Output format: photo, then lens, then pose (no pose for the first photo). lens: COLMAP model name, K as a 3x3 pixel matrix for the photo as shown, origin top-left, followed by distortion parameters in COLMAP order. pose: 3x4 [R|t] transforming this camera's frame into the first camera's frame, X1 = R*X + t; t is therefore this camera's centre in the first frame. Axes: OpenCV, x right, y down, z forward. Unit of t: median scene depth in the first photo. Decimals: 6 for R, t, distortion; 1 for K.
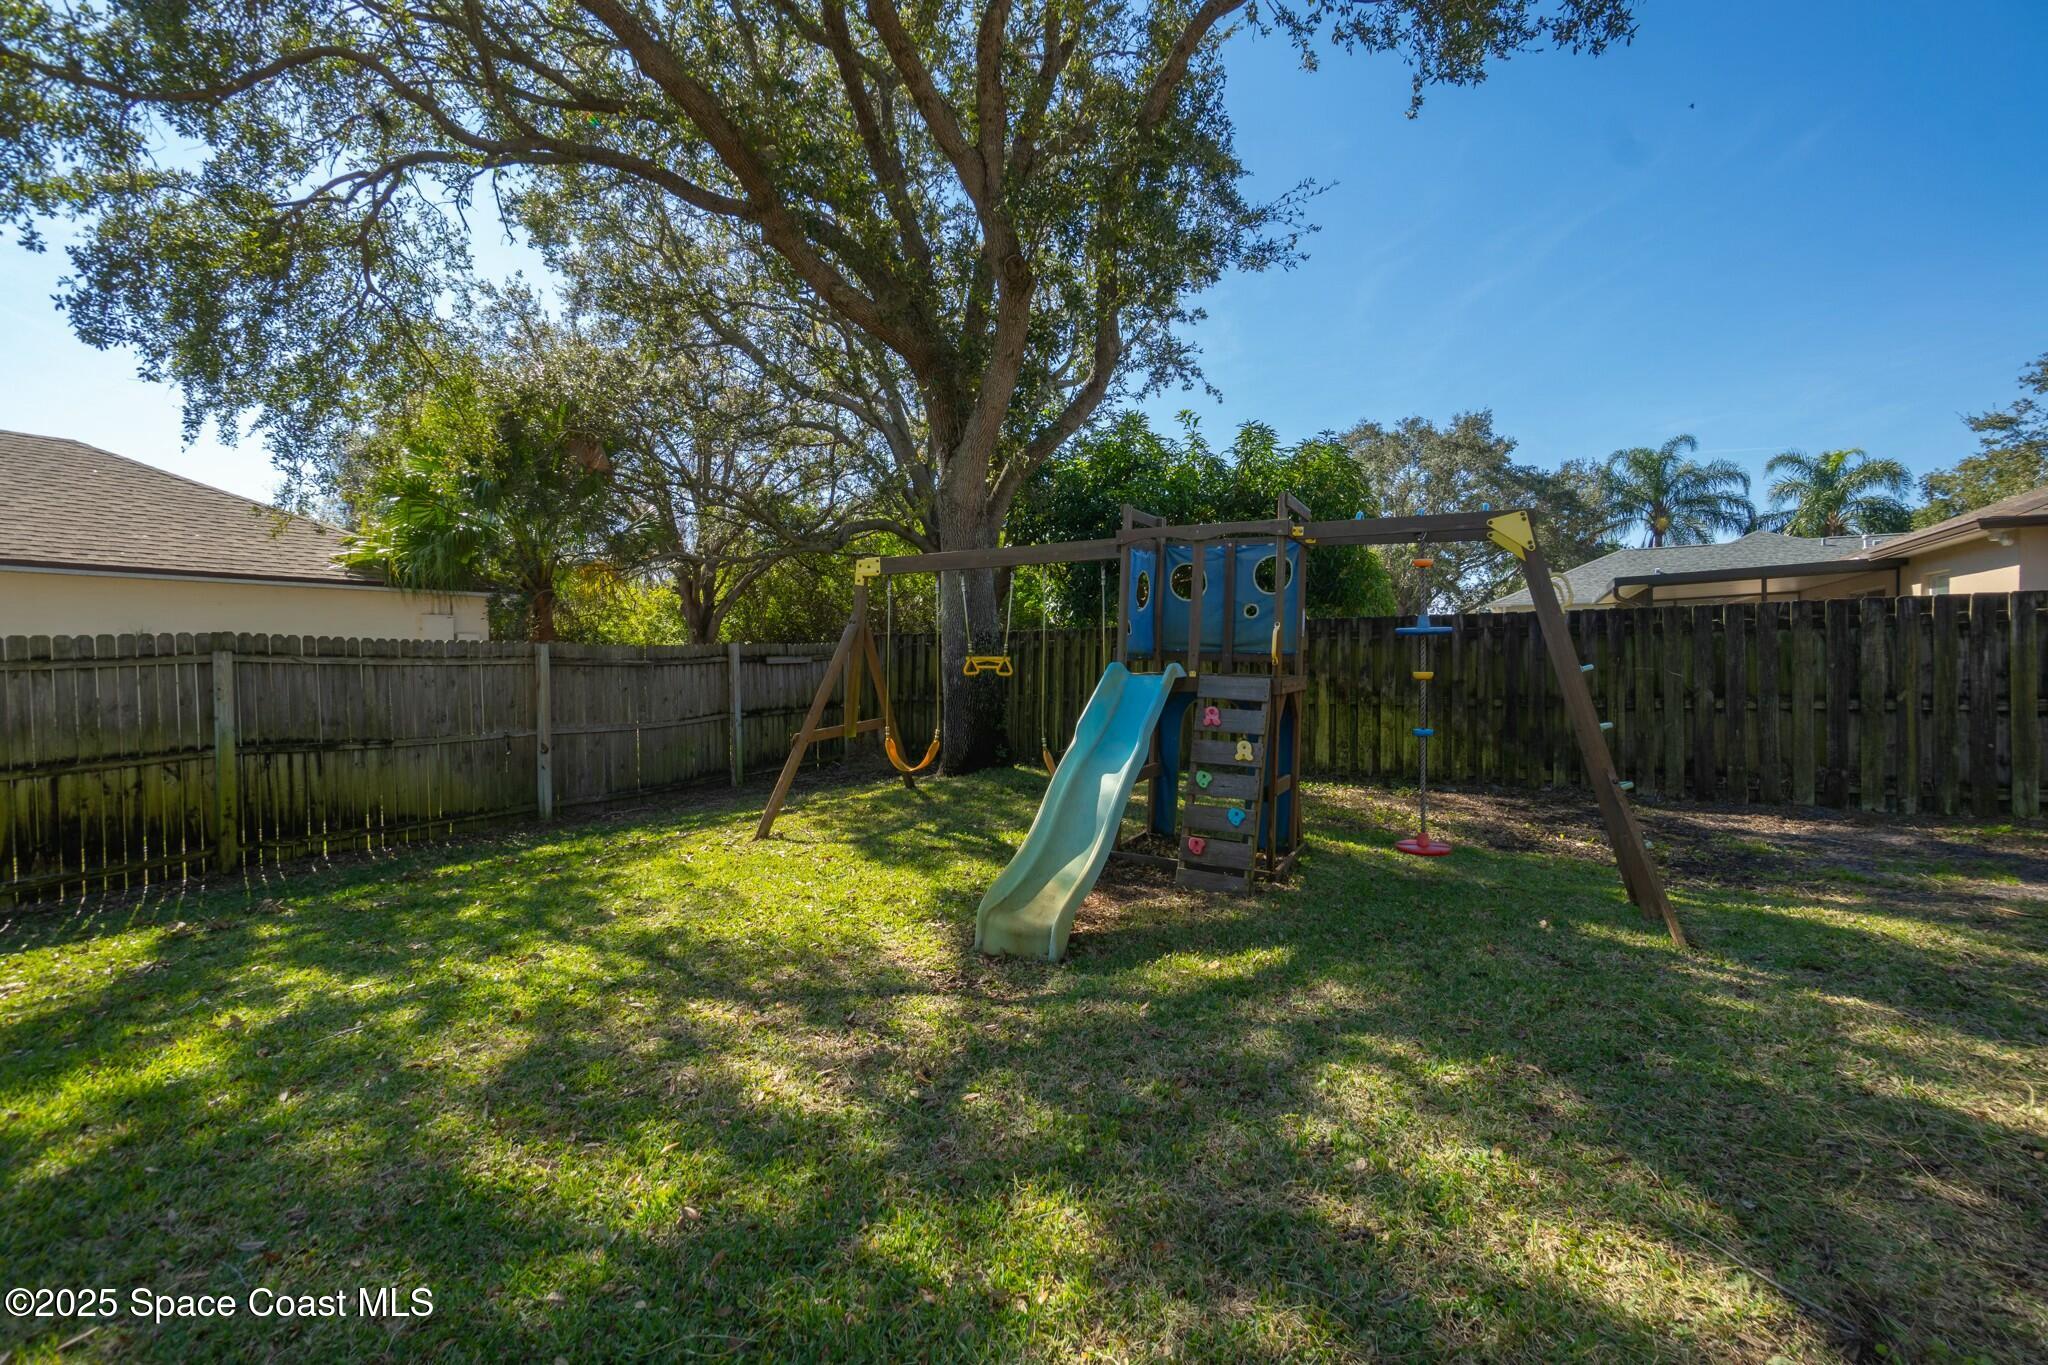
lens RADIAL K [[881.5, 0, 1028.3], [0, 881.5, 675.9], [0, 0, 1]] dist [-0.003517, 0.000144]
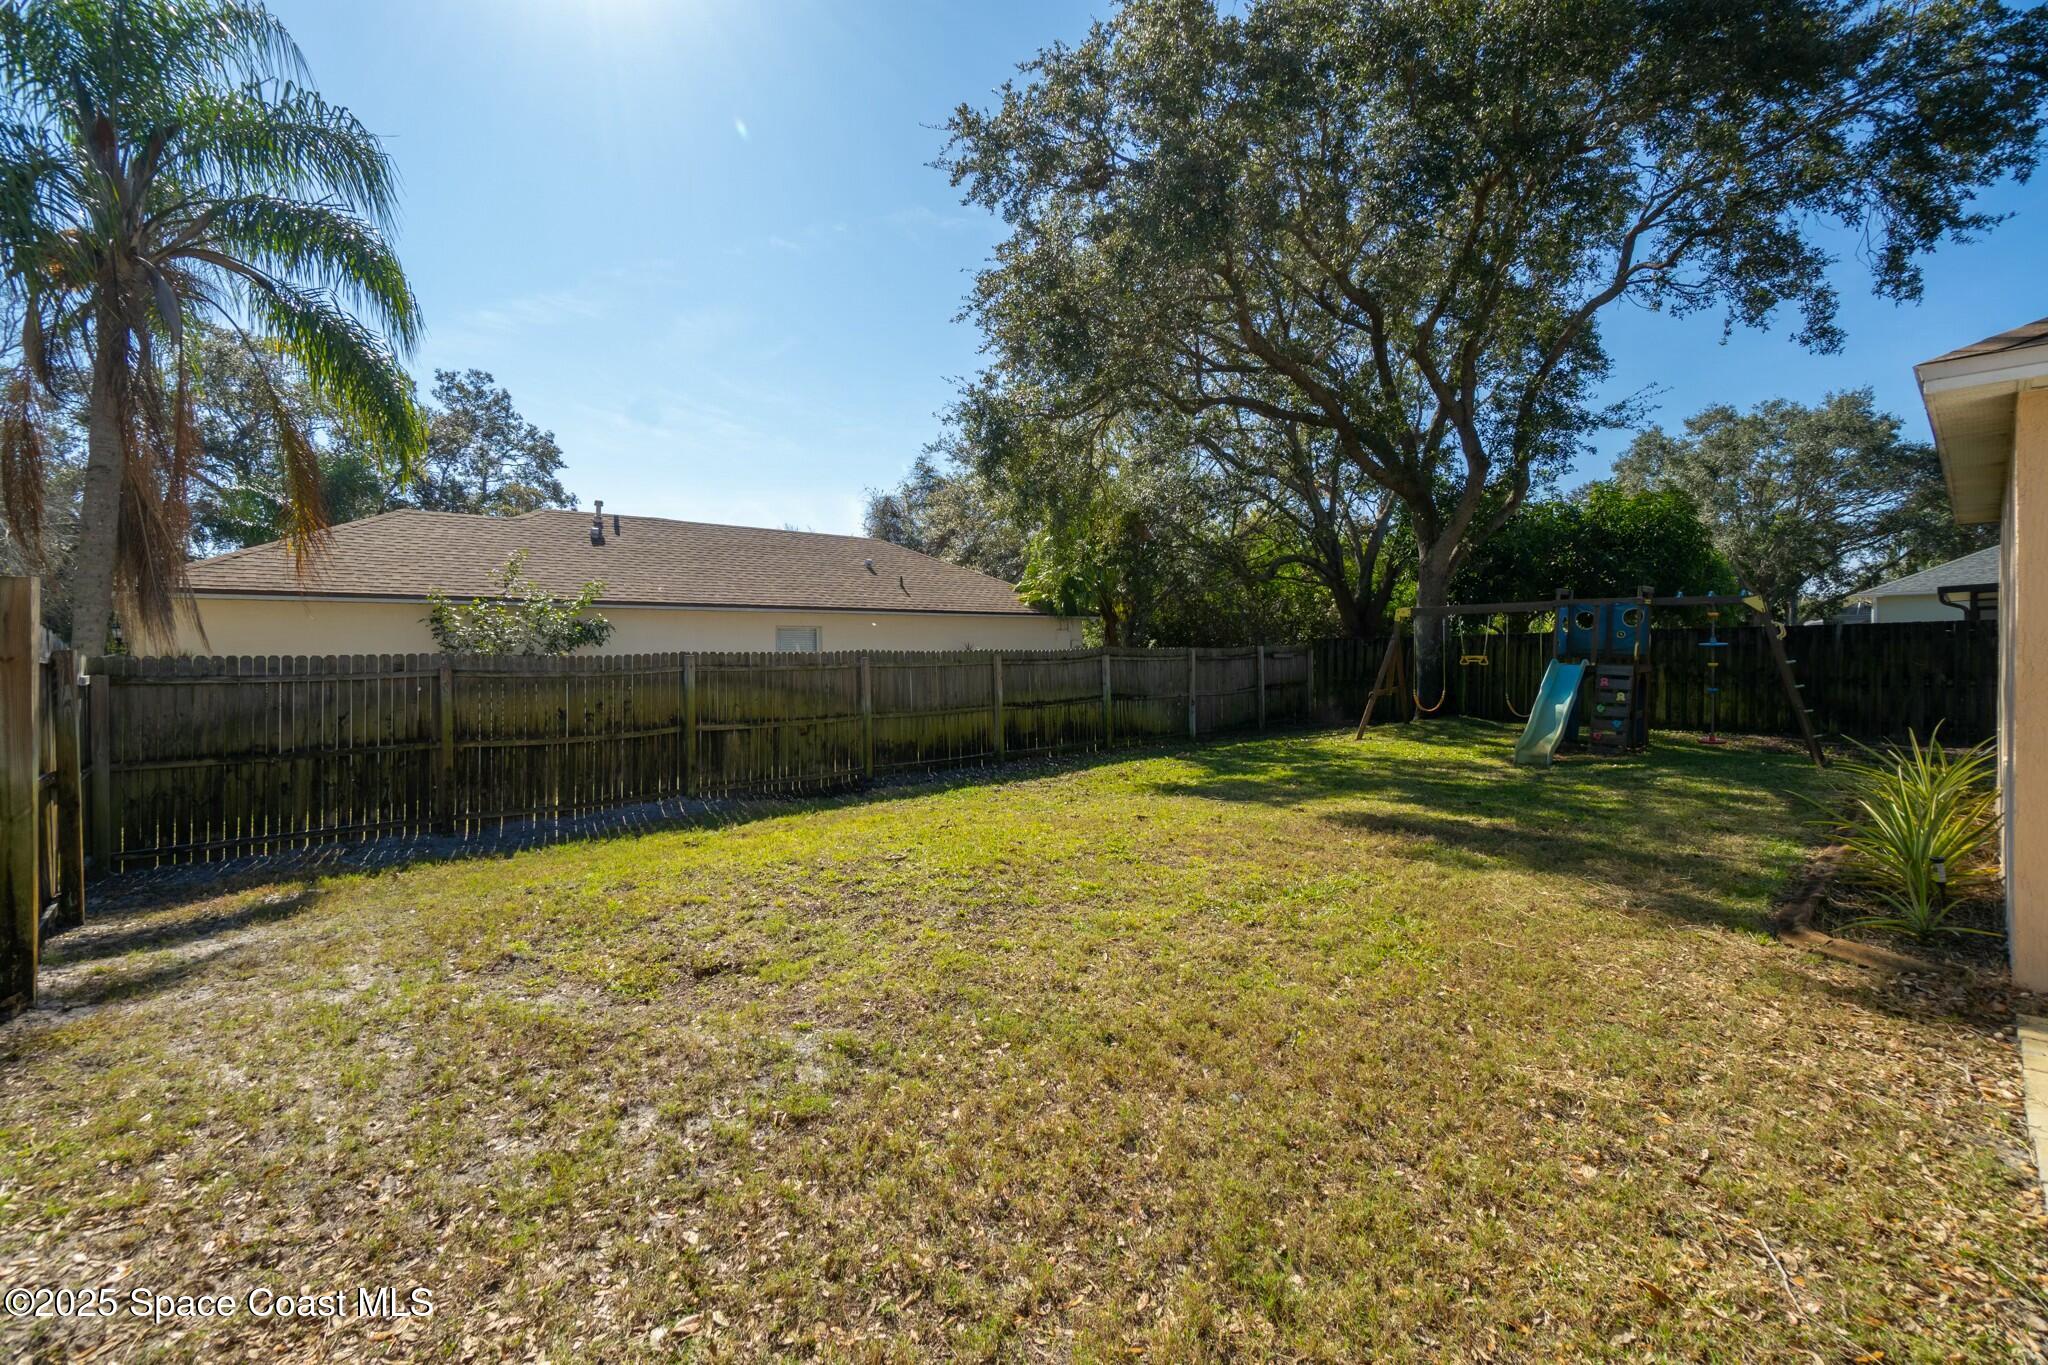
lens RADIAL K [[881.5, 0, 1013.4], [0, 881.5, 675.6], [0, 0, 1]] dist [-0.003517, 0.000144]
pose [[0.951109, 0.003238, -0.308839, -0.123387], [-0.000123, 0.999949, 0.010102, 0.001056], [0.308856, -0.009570, 0.951061, -0.374184]]
